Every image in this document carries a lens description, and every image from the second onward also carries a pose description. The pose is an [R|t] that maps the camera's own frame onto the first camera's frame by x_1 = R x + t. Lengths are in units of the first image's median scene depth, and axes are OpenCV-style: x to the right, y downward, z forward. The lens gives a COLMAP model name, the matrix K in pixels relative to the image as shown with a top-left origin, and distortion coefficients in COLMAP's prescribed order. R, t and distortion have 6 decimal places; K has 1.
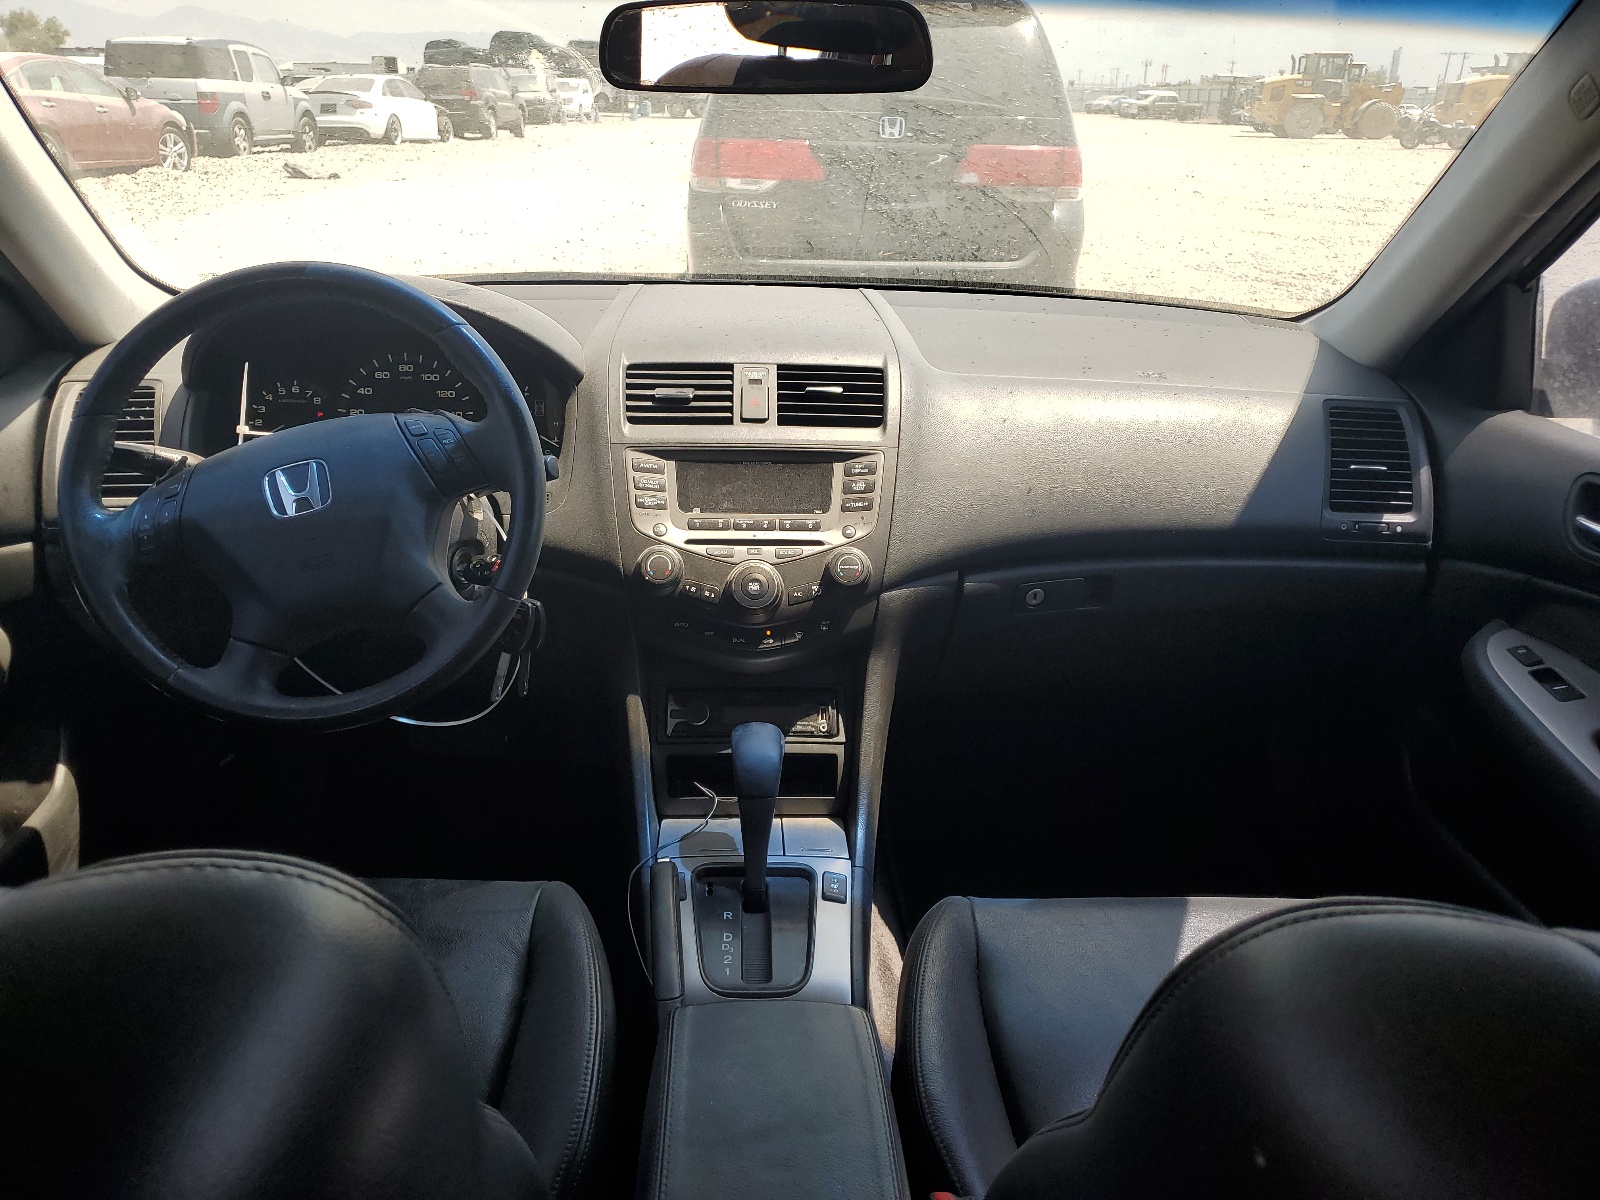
lens RADIAL K [[1212.8, 0, 796.6], [0, 1212.8, 603.5], [0, 0, 1]] dist [0.002291, 0.000900]
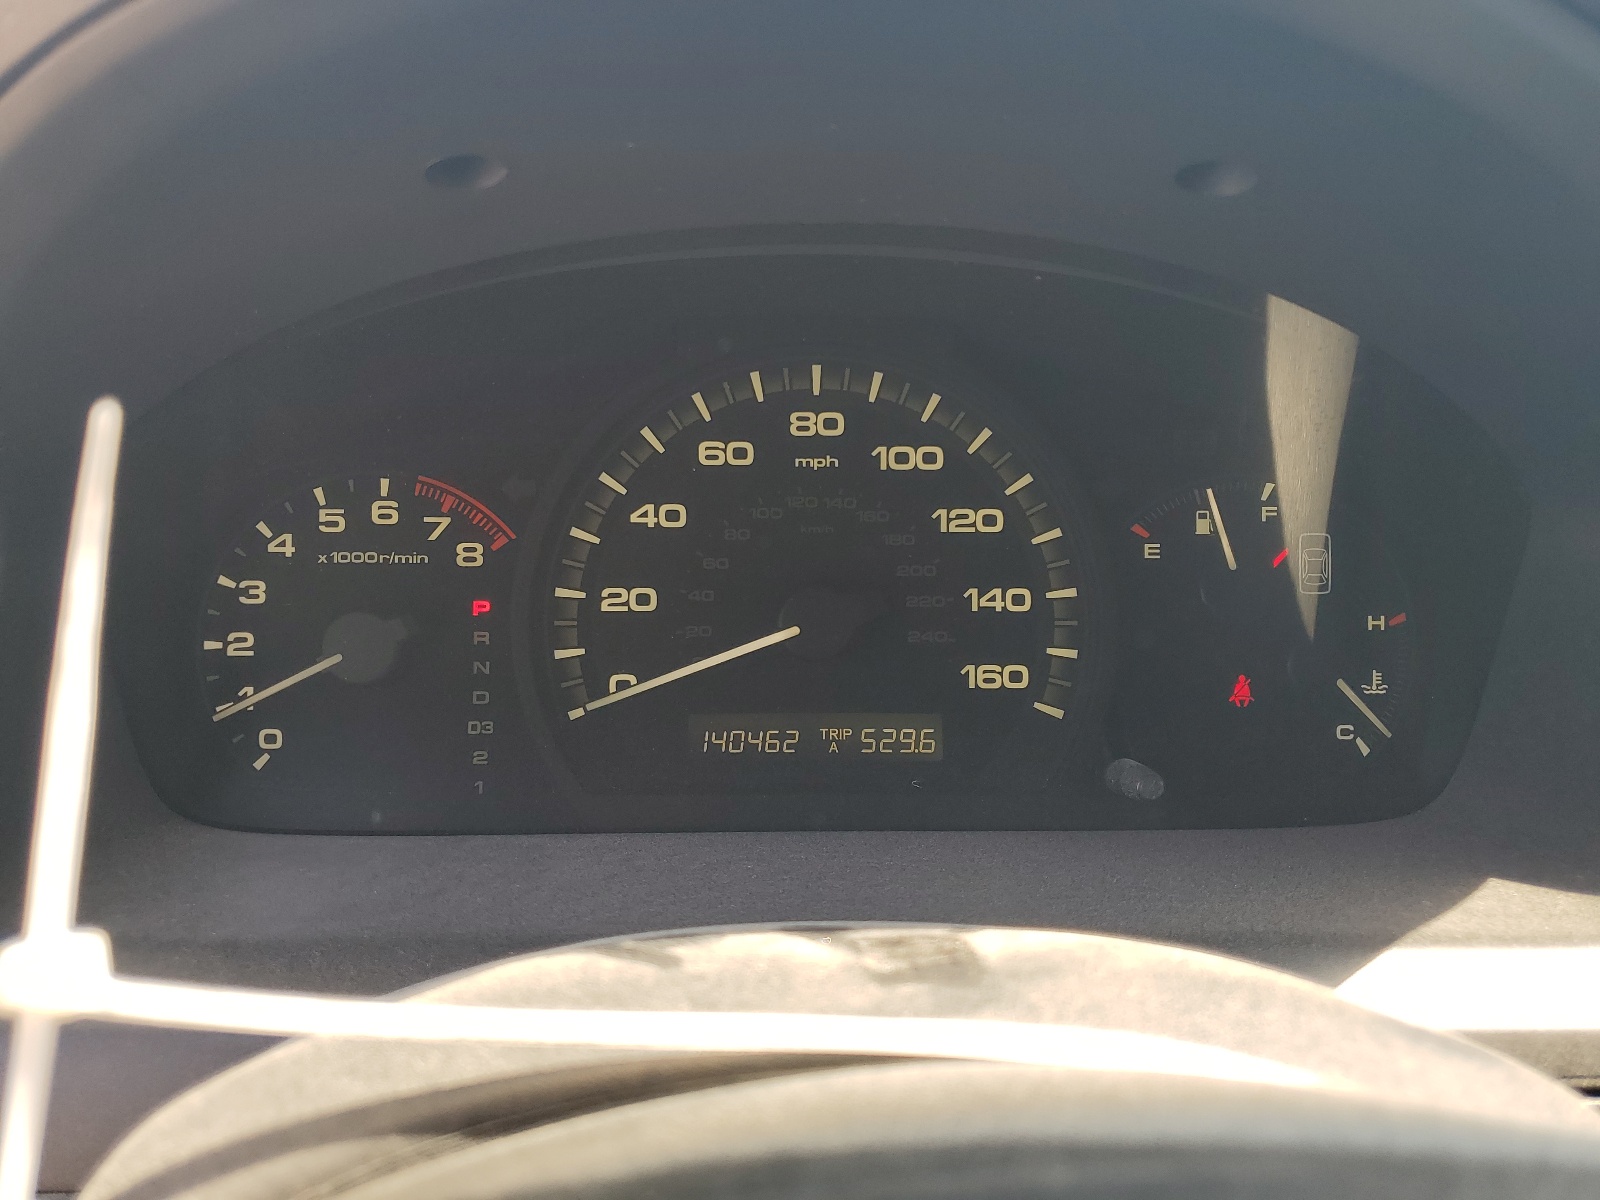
lens RADIAL K [[1212.8, 0, 803.3], [0, 1212.8, 595.1], [0, 0, 1]] dist [0.002291, 0.000900]
pose [[0.999940, -0.010053, -0.004464, -0.324449], [0.009887, 0.999314, -0.035703, -0.149171], [0.004820, 0.035656, 0.999352, 0.747400]]
